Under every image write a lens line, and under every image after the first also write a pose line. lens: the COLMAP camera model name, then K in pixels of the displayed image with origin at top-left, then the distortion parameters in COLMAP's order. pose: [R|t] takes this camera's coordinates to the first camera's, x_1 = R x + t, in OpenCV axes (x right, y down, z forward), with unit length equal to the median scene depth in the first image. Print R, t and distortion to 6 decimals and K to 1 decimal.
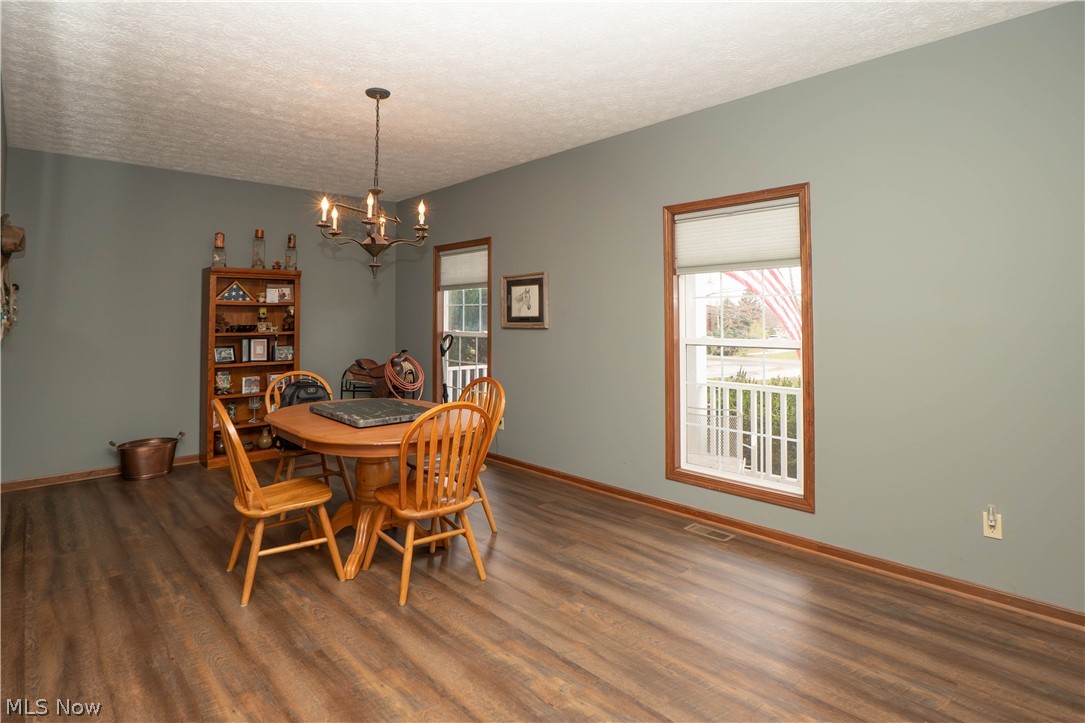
lens RADIAL K [[551.6, 0, 541.0], [0, 551.6, 301.1], [0, 0, 1]] dist [-0.001662, -0.000285]
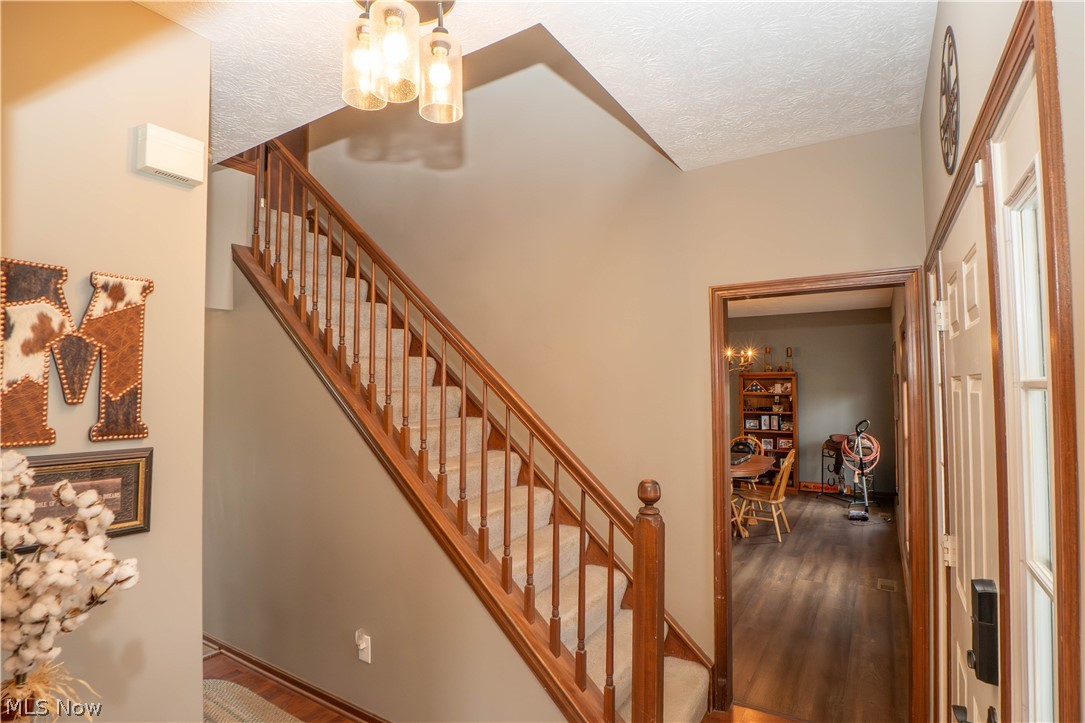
lens RADIAL K [[537.5, 0, 542.5], [0, 537.5, 361.5], [0, 0, 1]] dist [-0.000153, -0.000031]
pose [[0.294130, -0.041034, -0.954884, 0.780902], [0.025050, 0.999066, -0.035217, -0.050191], [0.955437, -0.013561, 0.294883, -0.085203]]
